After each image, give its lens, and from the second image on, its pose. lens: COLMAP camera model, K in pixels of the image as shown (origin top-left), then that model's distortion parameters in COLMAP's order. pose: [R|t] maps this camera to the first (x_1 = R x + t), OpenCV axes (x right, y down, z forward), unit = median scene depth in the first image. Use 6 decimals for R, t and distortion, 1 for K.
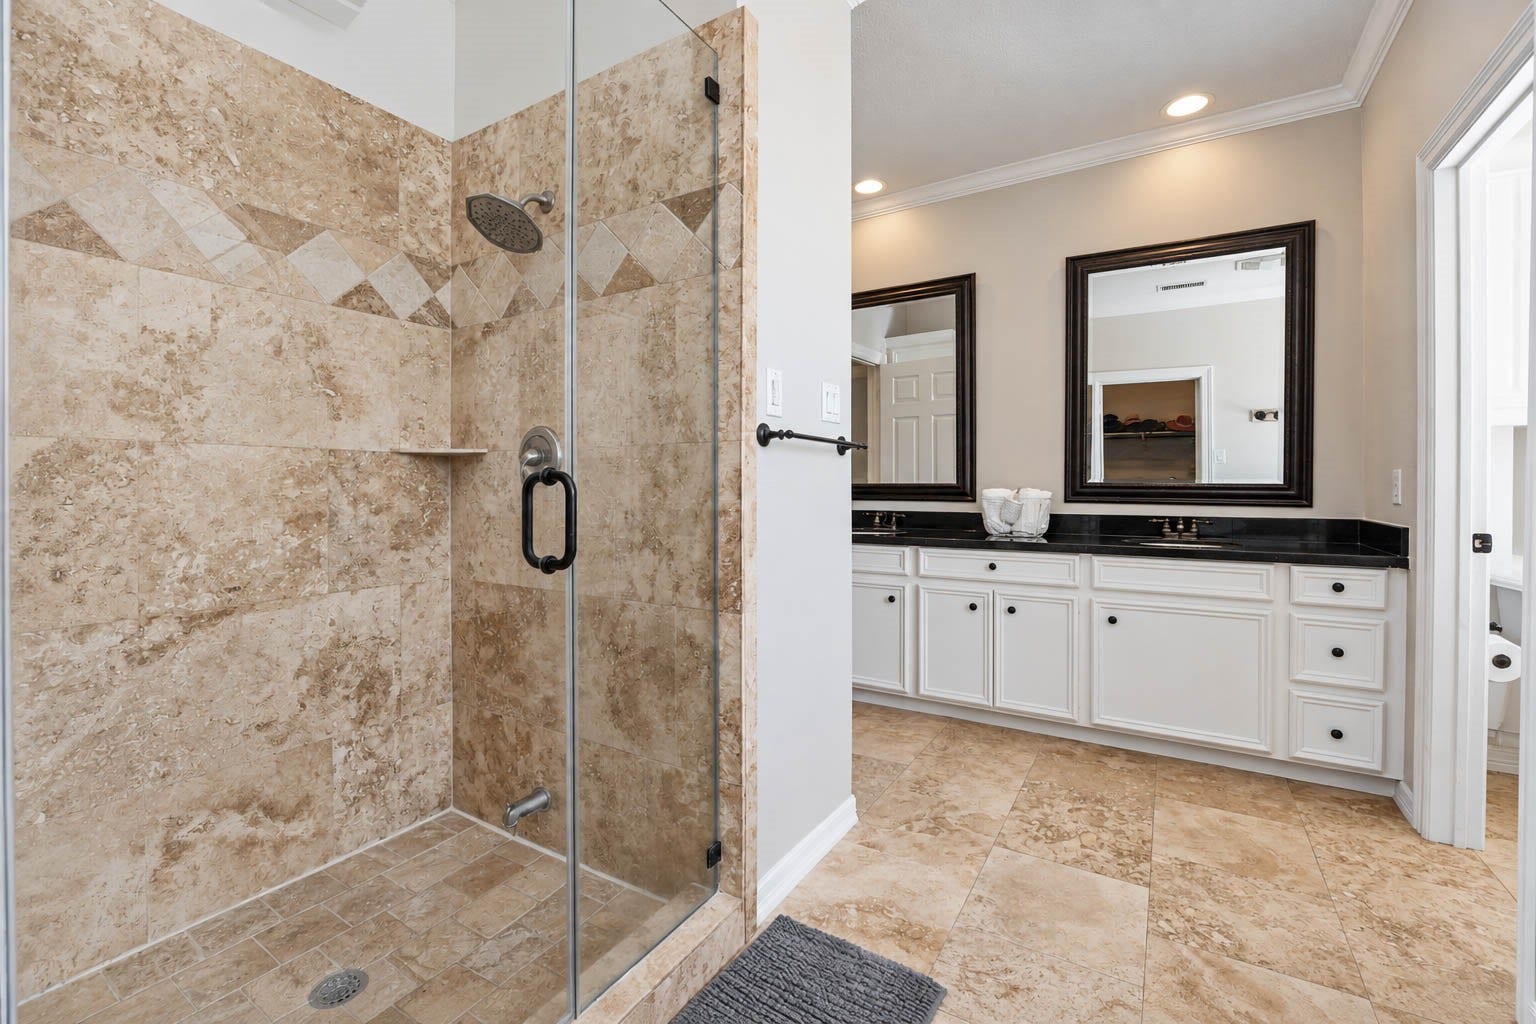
lens RADIAL K [[685.1, 0, 770.3], [0, 685.1, 503.9], [0, 0, 1]] dist [0.001593, 0.000515]
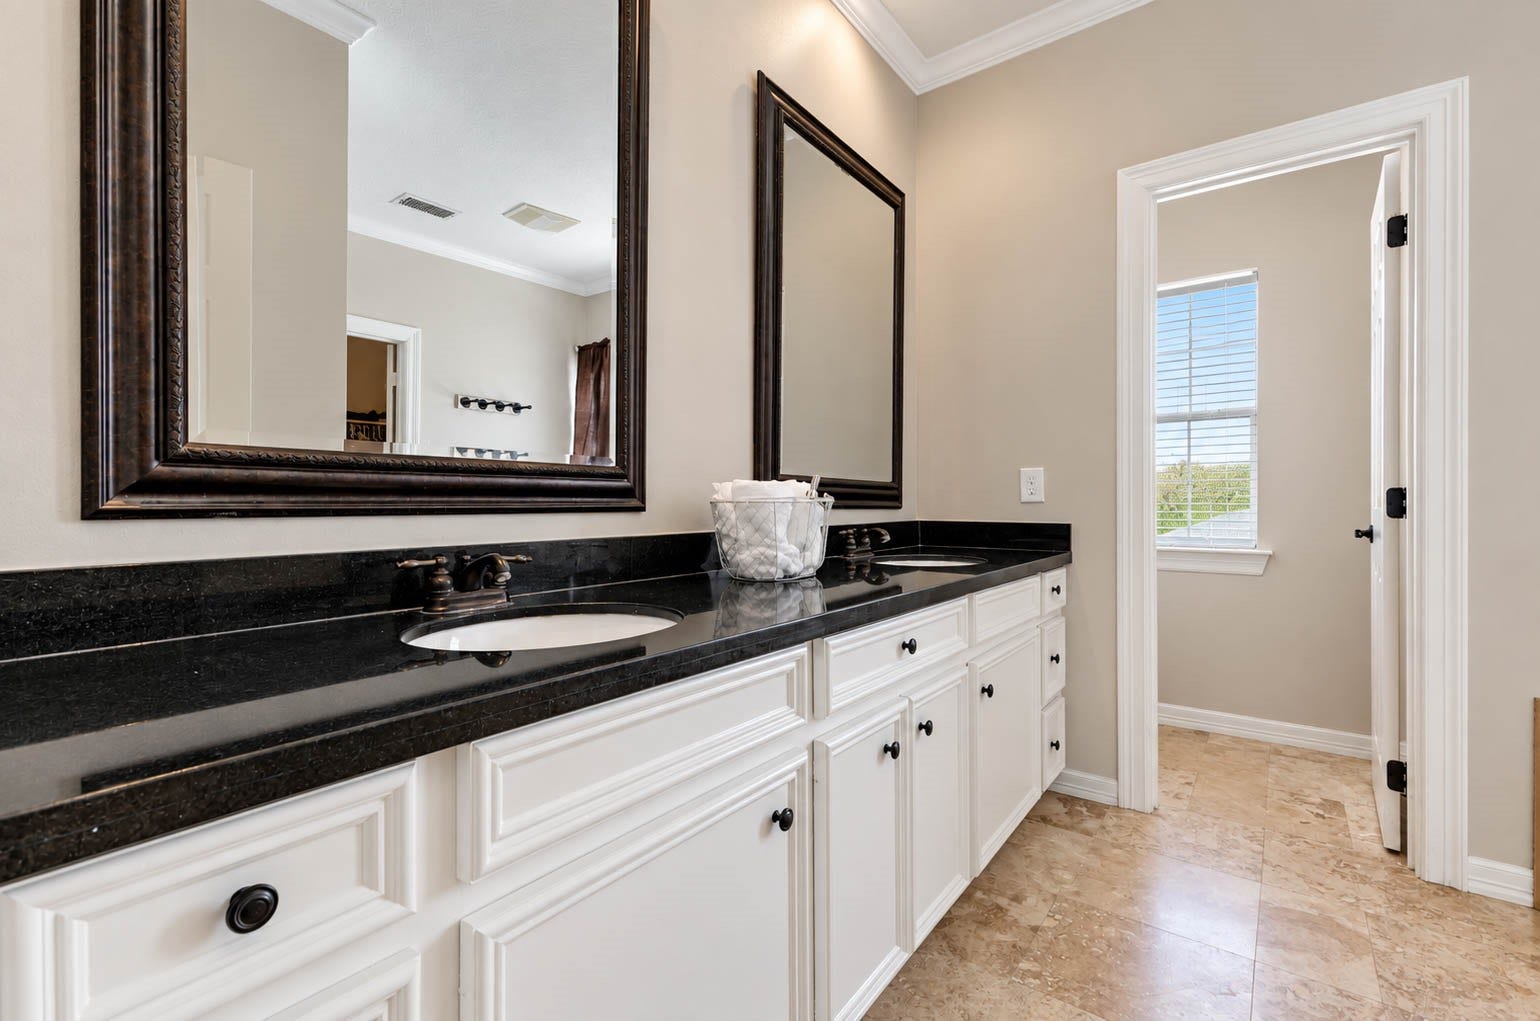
lens RADIAL K [[686.8, 0, 766.2], [0, 686.8, 509.3], [0, 0, 1]] dist [0.001593, 0.000515]
pose [[0.136031, -0.014846, 0.990593, -0.131318], [0.010297, 0.999855, 0.013570, -0.009988], [-0.990651, 0.008355, 0.136165, 0.966475]]
